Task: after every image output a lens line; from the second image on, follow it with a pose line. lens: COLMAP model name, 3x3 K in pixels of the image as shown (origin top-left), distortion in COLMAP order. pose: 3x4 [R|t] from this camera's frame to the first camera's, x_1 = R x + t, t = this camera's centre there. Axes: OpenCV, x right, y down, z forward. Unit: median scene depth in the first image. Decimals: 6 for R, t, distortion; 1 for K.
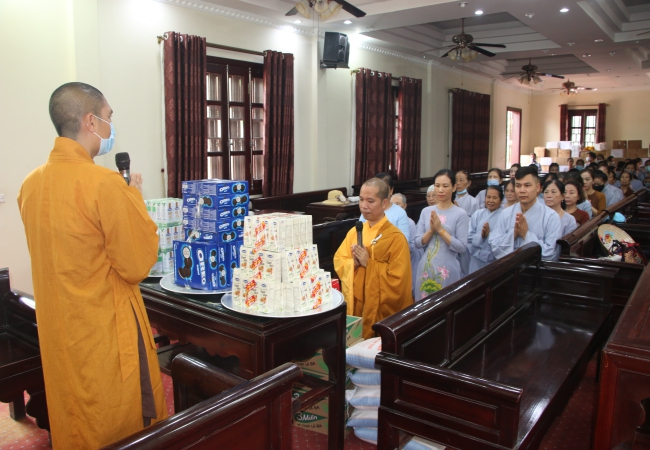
lens RADIAL K [[542.7, 0, 312.9], [0, 542.7, 223.8], [0, 0, 1]] dist [-0.165731, 0.162180]
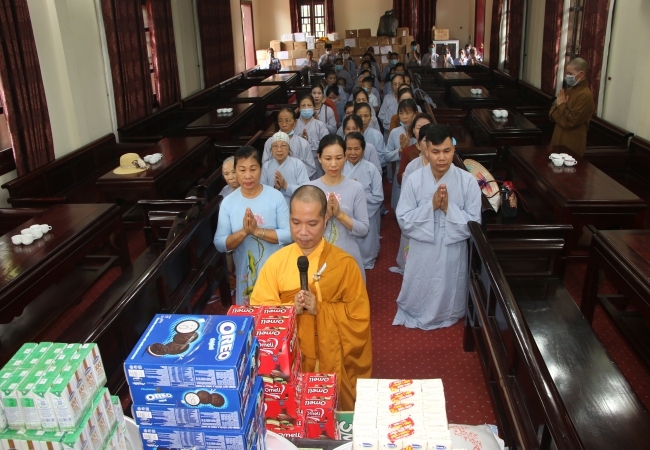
lens RADIAL K [[542.7, 0, 312.9], [0, 542.7, 223.8], [0, 0, 1]] dist [-0.165731, 0.162180]
pose [[0.843239, -0.230611, 0.485557, -0.085266], [0.123225, 0.962173, 0.242977, -0.079718], [-0.523224, -0.145055, 0.839760, 0.161575]]
